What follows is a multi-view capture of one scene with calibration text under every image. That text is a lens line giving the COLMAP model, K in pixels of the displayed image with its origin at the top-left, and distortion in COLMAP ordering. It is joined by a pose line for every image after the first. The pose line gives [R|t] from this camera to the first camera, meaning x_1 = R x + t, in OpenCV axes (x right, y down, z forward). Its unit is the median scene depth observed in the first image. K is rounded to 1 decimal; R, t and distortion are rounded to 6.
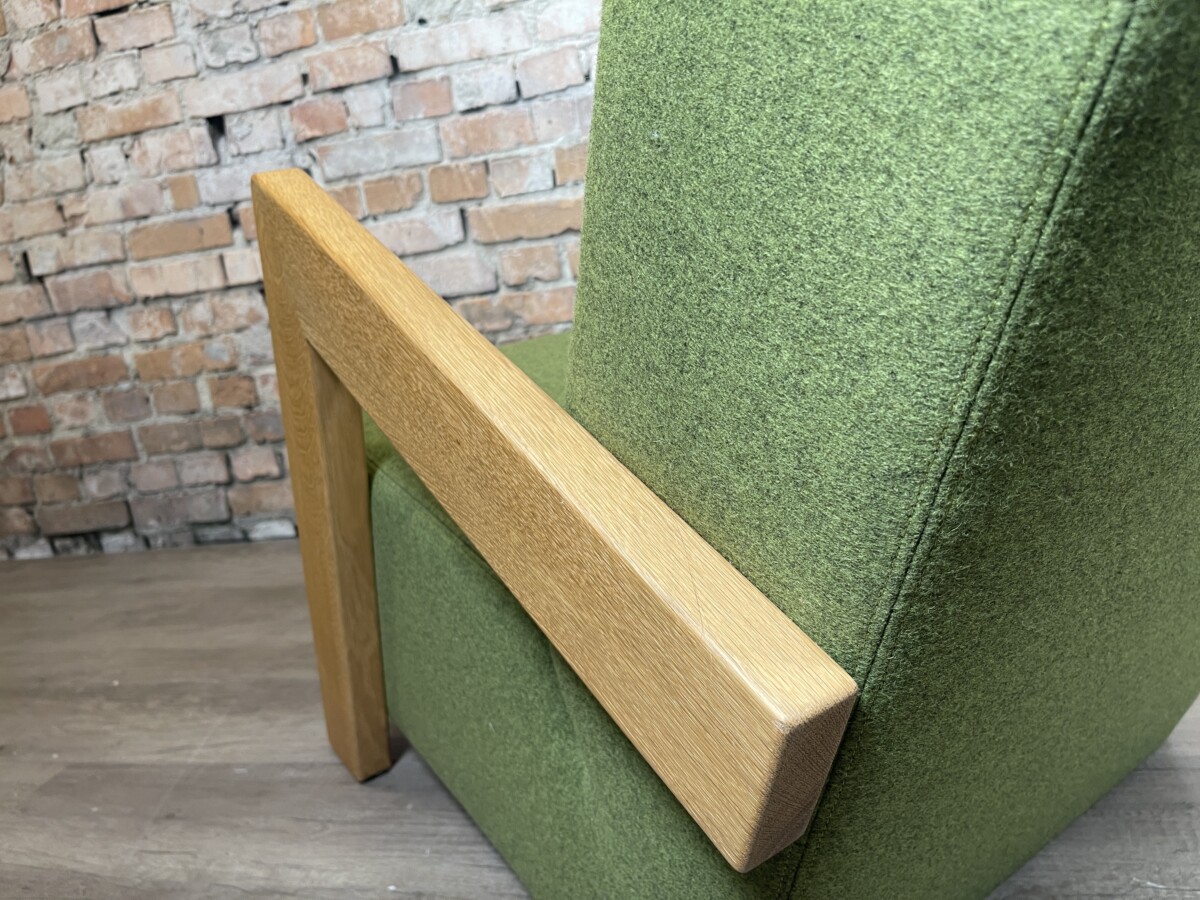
lens RADIAL K [[910.9, 0, 608.0], [0, 910.9, 439.9], [0, 0, 1]] dist [0.035924, -0.069152]
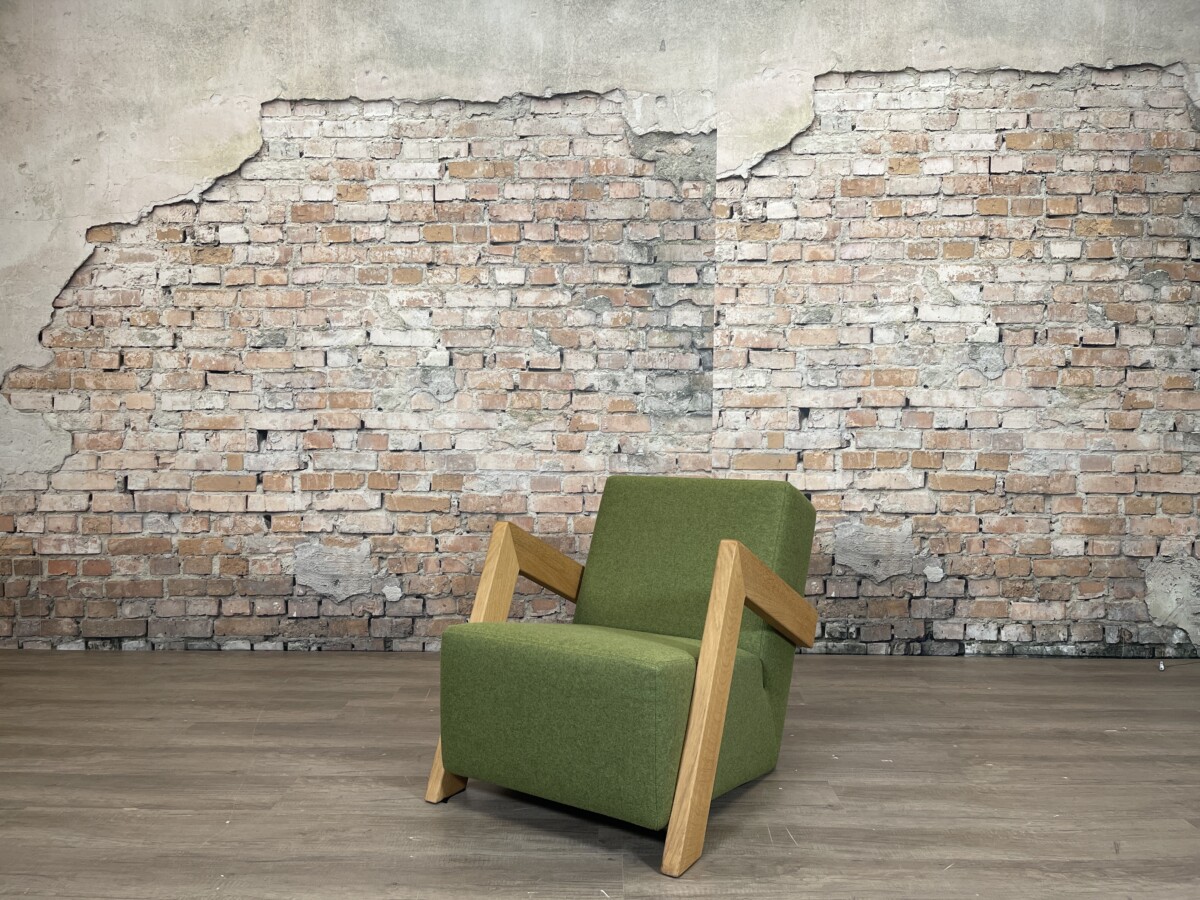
lens RADIAL K [[910.9, 0, 610.0], [0, 910.9, 454.8], [0, 0, 1]] dist [0.035924, -0.069152]
pose [[0.963249, 0.148911, 0.223557, -0.129699], [-0.096904, 0.968868, -0.227827, 0.081524], [-0.250523, 0.197790, 0.947690, -1.054662]]
